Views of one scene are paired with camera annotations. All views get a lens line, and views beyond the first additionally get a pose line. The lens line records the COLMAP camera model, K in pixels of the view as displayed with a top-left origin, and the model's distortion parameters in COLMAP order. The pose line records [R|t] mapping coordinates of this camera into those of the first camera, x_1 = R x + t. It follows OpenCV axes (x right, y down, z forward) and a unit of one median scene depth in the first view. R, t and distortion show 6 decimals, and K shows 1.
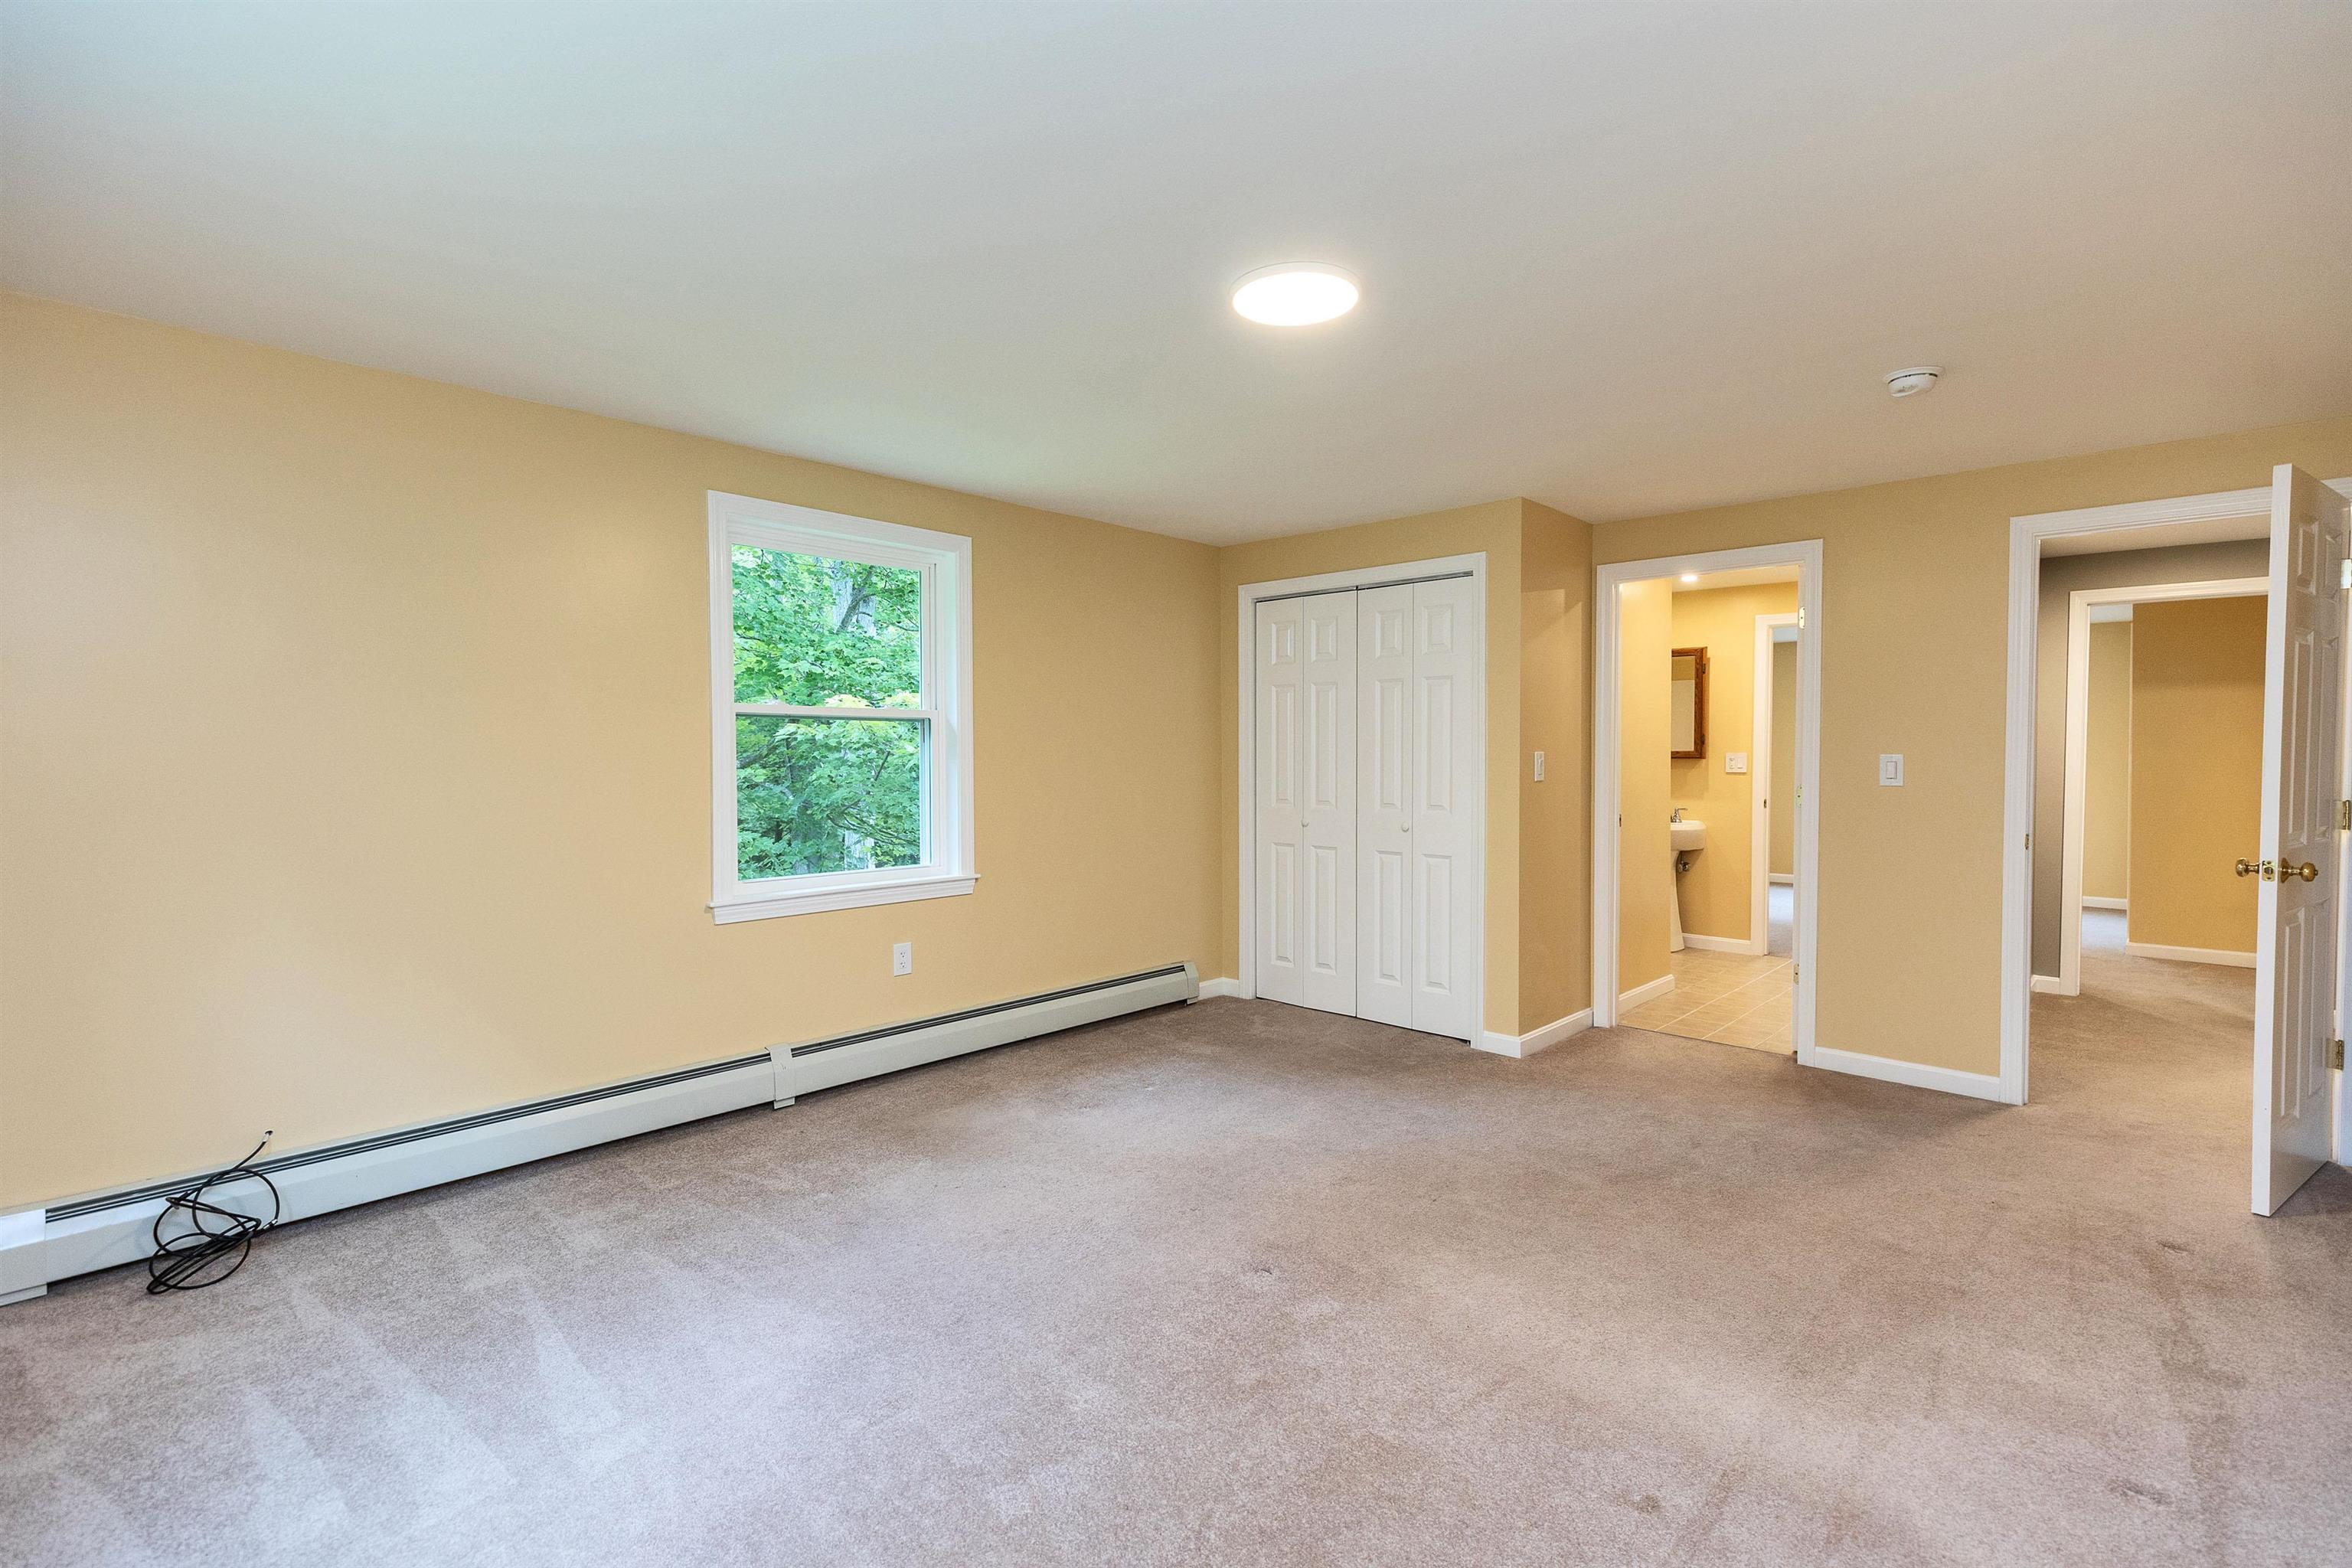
lens RADIAL K [[1055.2, 0, 1176.0], [0, 1055.2, 784.0], [0, 0, 1]] dist [0.008617, 0.000065]
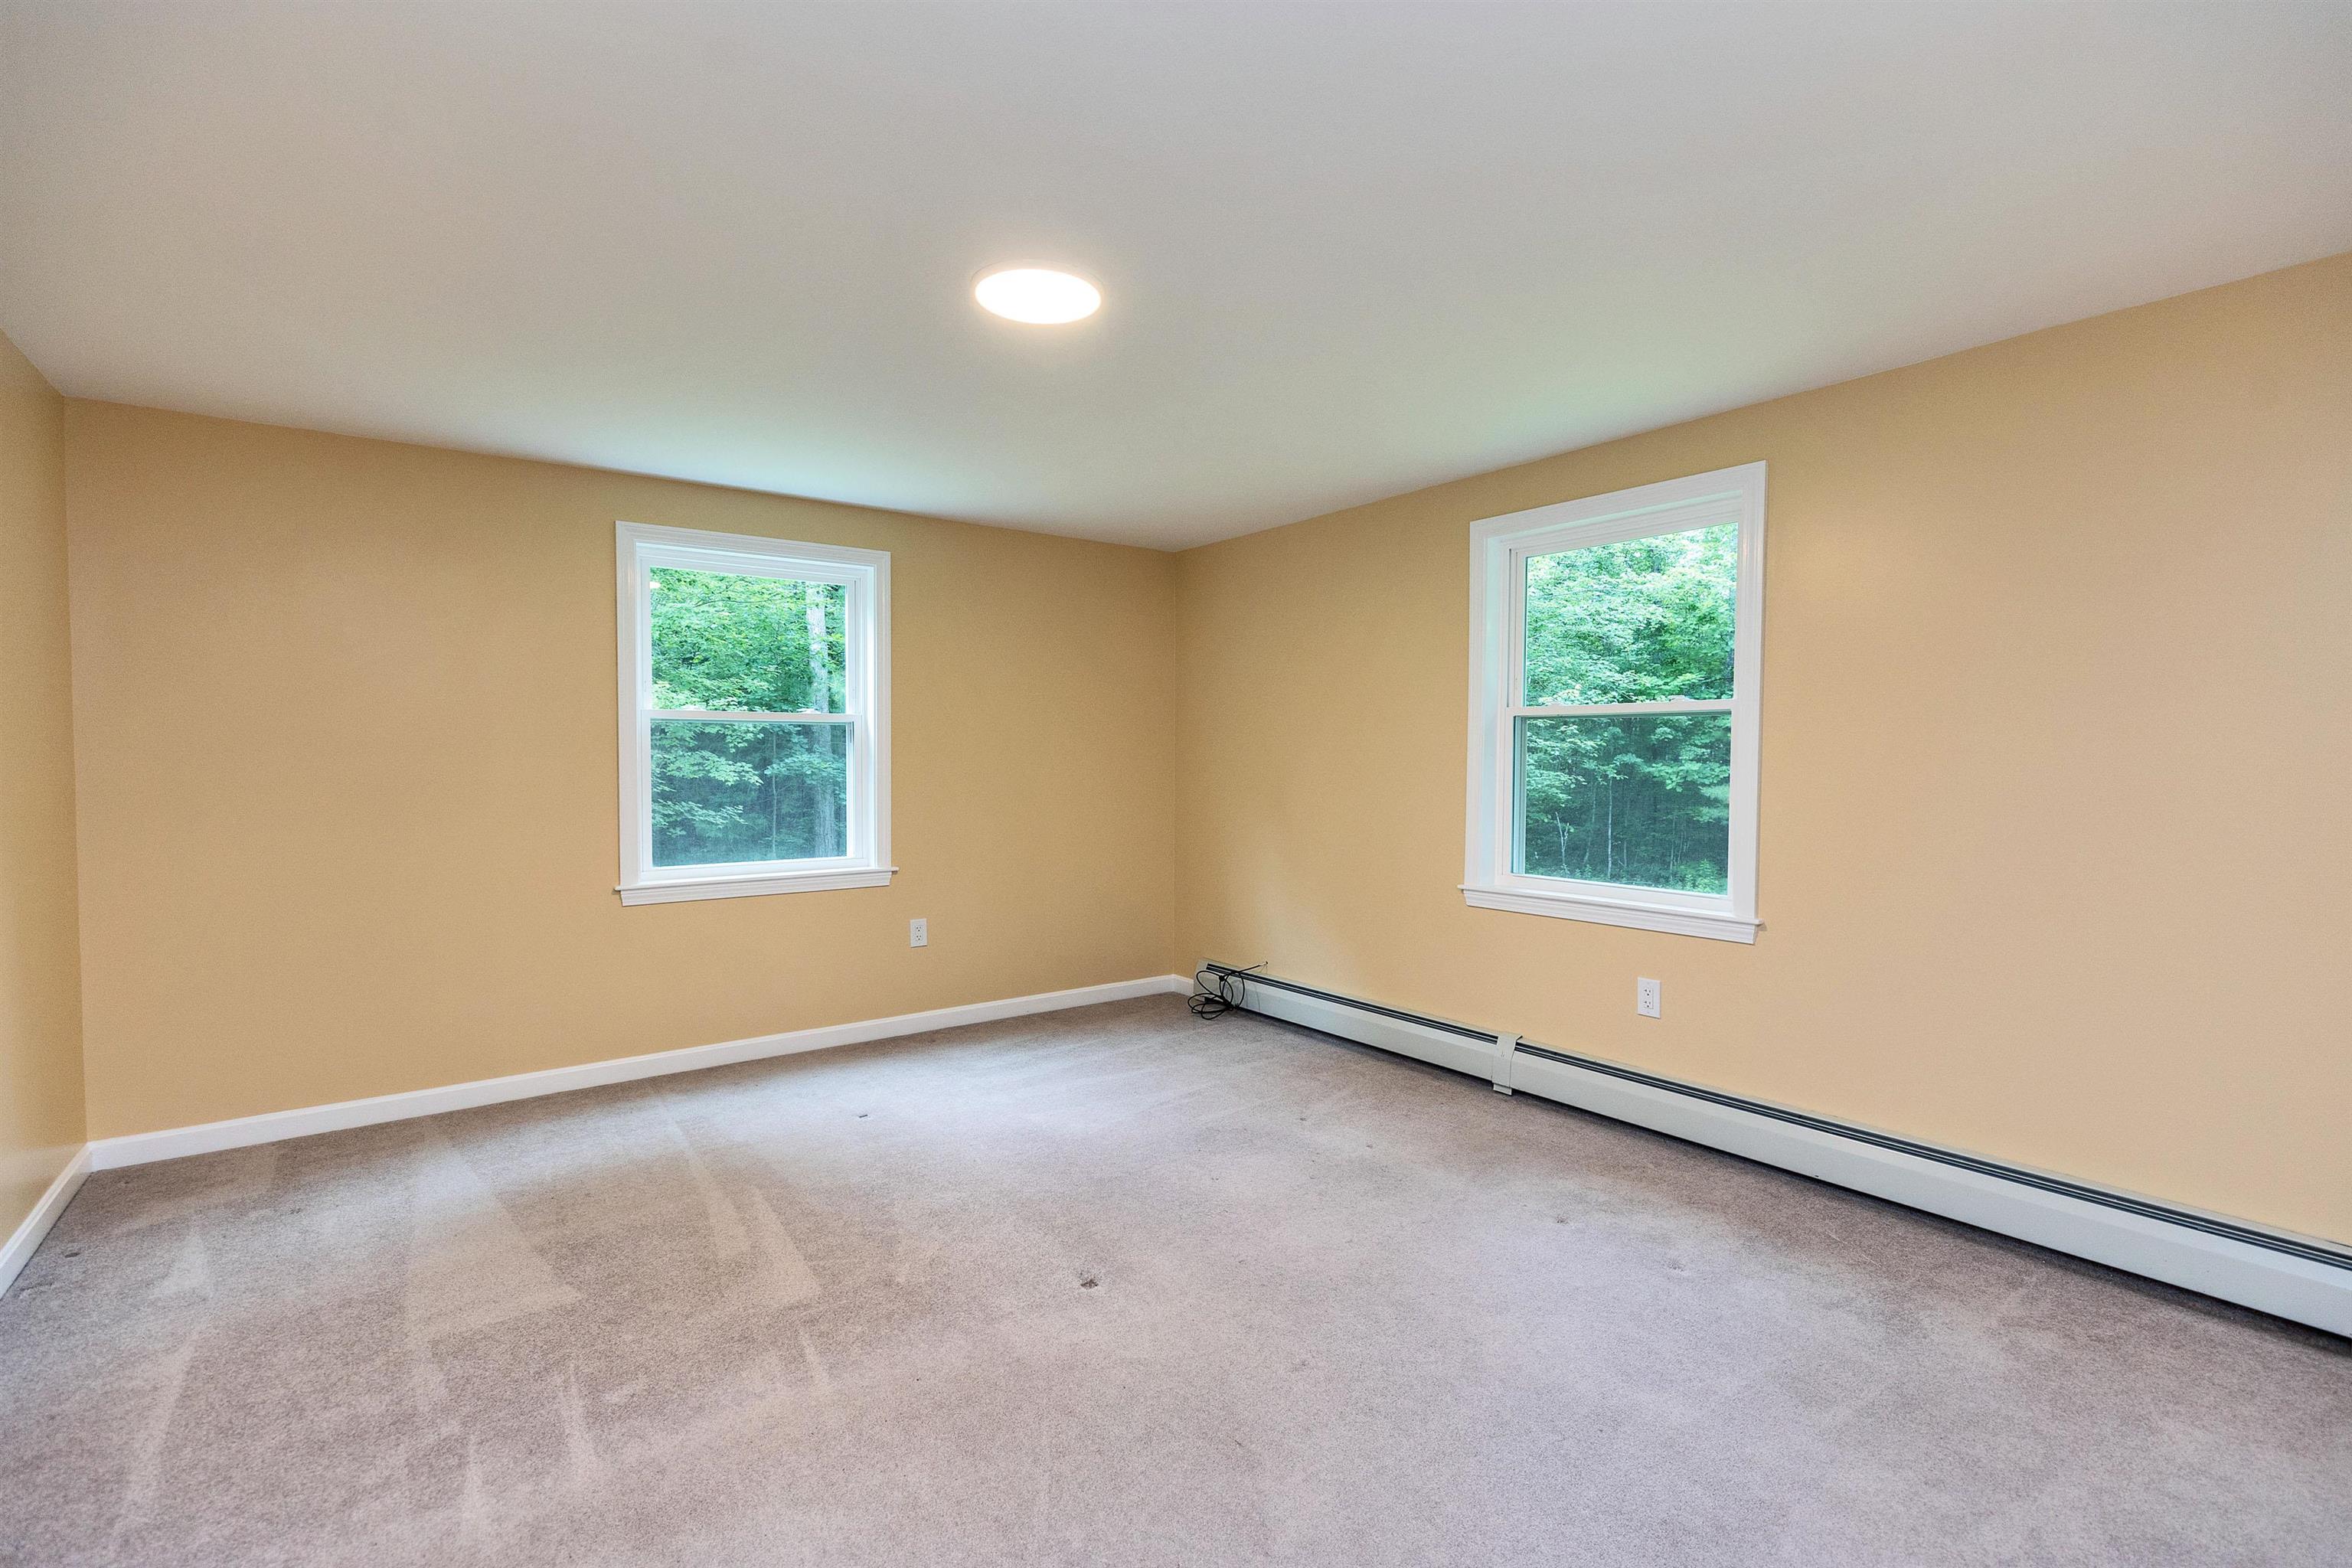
lens RADIAL K [[1055.2, 0, 1176.0], [0, 1055.2, 784.0], [0, 0, 1]] dist [0.008617, 0.000065]
pose [[-0.106832, 0.026060, -0.993935, 0.692126], [-0.059674, 0.997686, 0.032572, -0.011318], [0.992485, 0.062792, -0.105030, 0.783049]]
